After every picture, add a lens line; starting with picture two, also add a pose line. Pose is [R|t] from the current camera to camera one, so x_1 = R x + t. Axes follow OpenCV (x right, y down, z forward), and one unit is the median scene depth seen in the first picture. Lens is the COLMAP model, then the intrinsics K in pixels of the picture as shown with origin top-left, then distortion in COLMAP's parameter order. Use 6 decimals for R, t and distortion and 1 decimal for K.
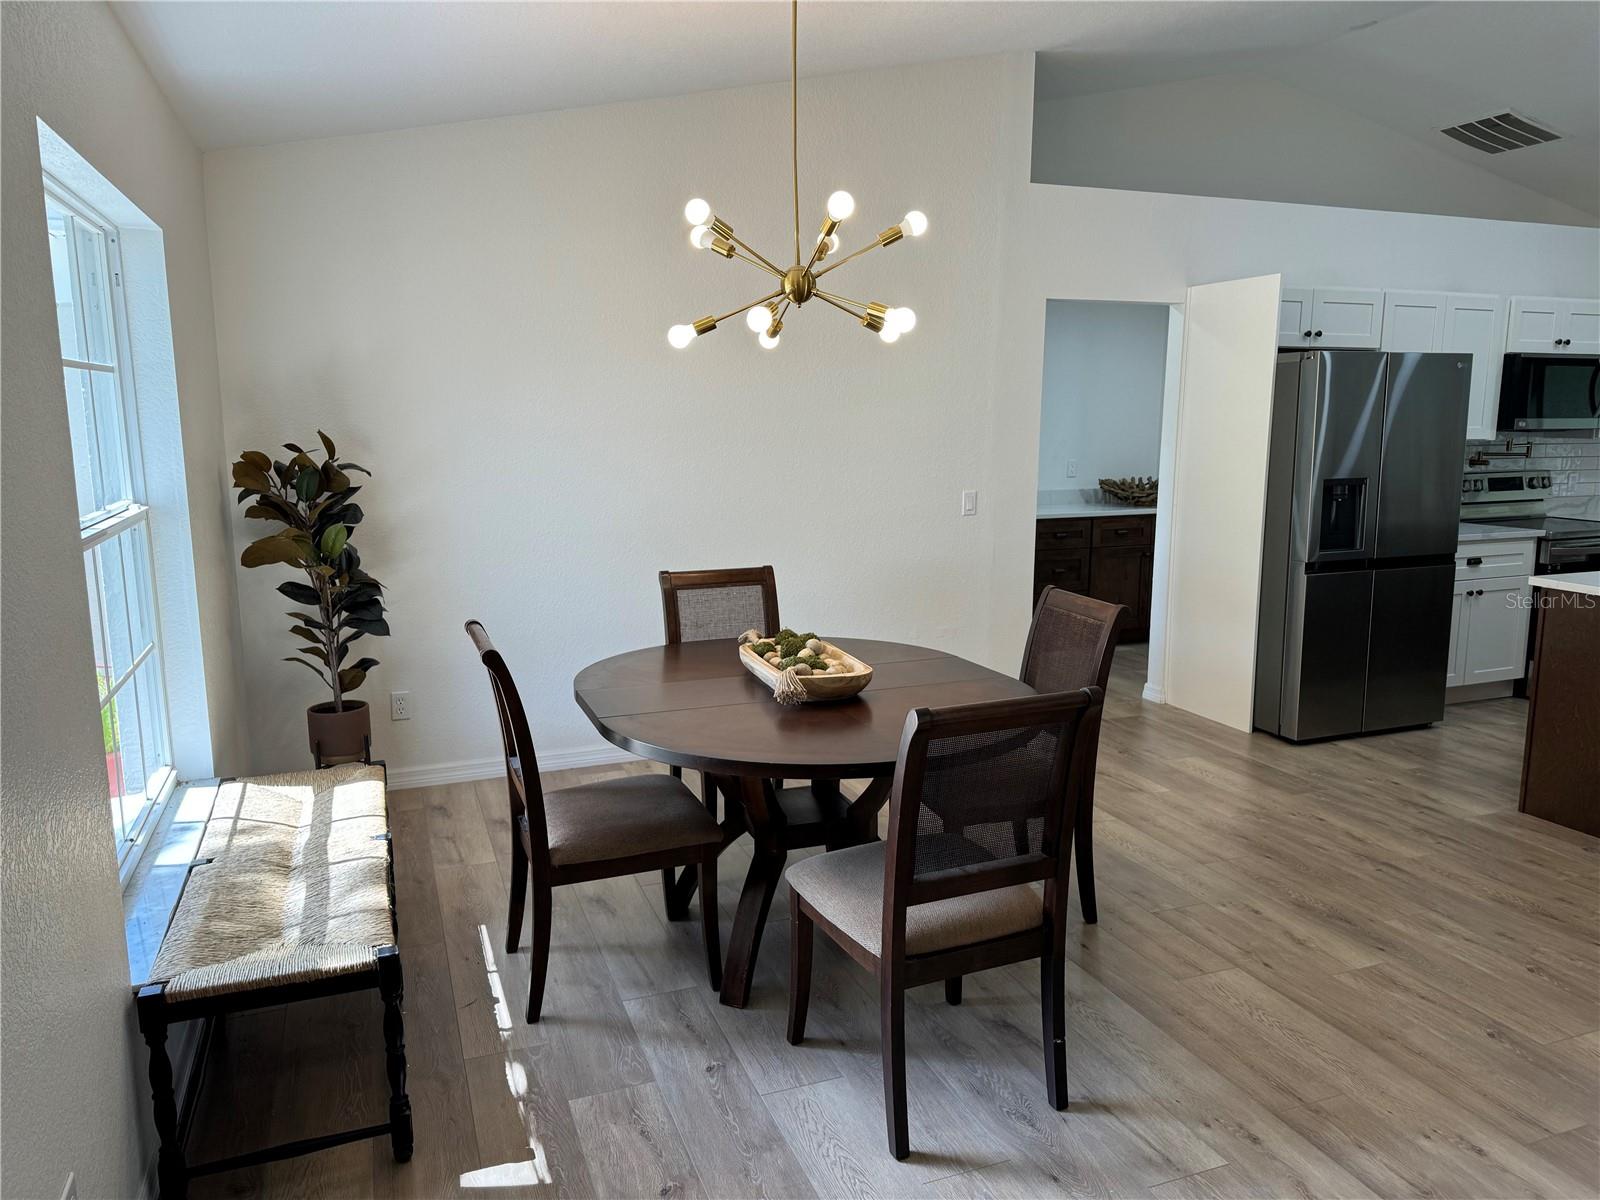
lens RADIAL K [[1141.8, 0, 800.0], [0, 1141.8, 600.0], [0, 0, 1]] dist [0.093797, -0.089212]
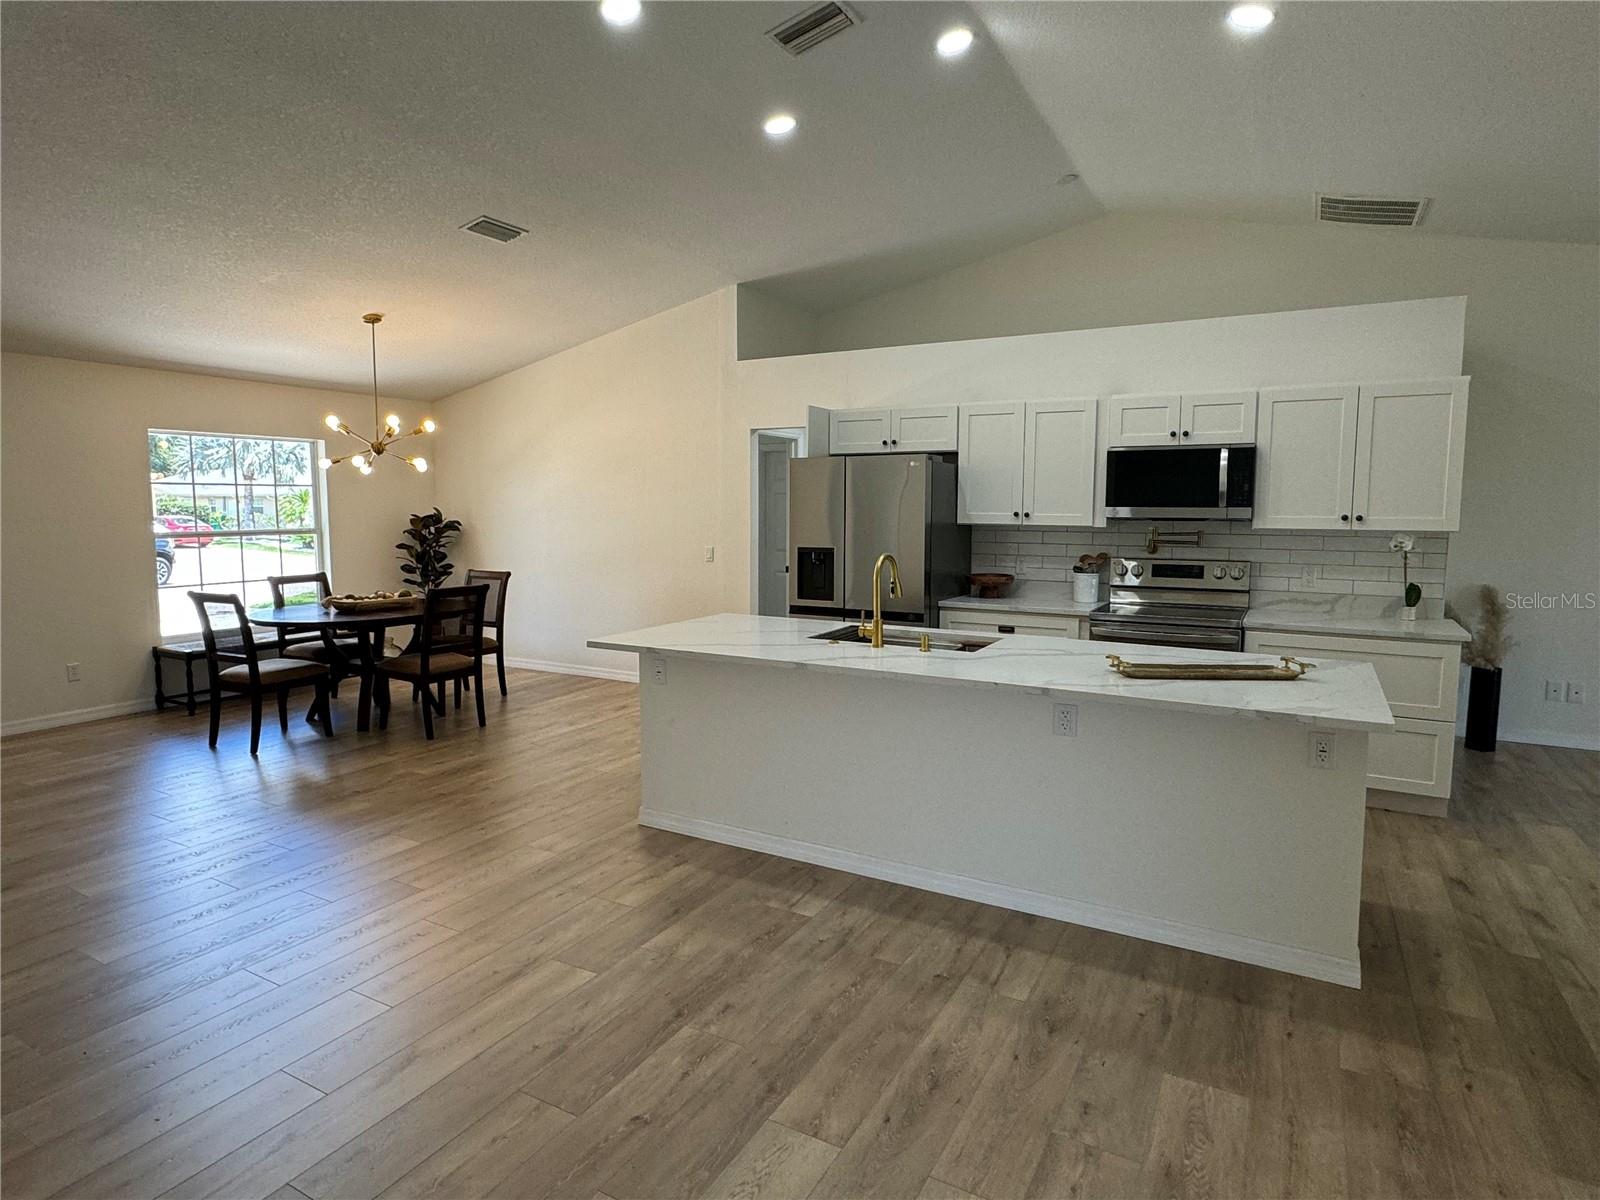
lens RADIAL K [[875.3, 0, 800.0], [0, 875.3, 600.0], [0, 0, 1]] dist [-0.001330, -0.000172]
pose [[0.633833, 0.084316, -0.768860, 1.240592], [-0.128454, 0.991711, 0.002859, -0.041153], [0.762729, 0.096950, 0.639410, 0.313498]]
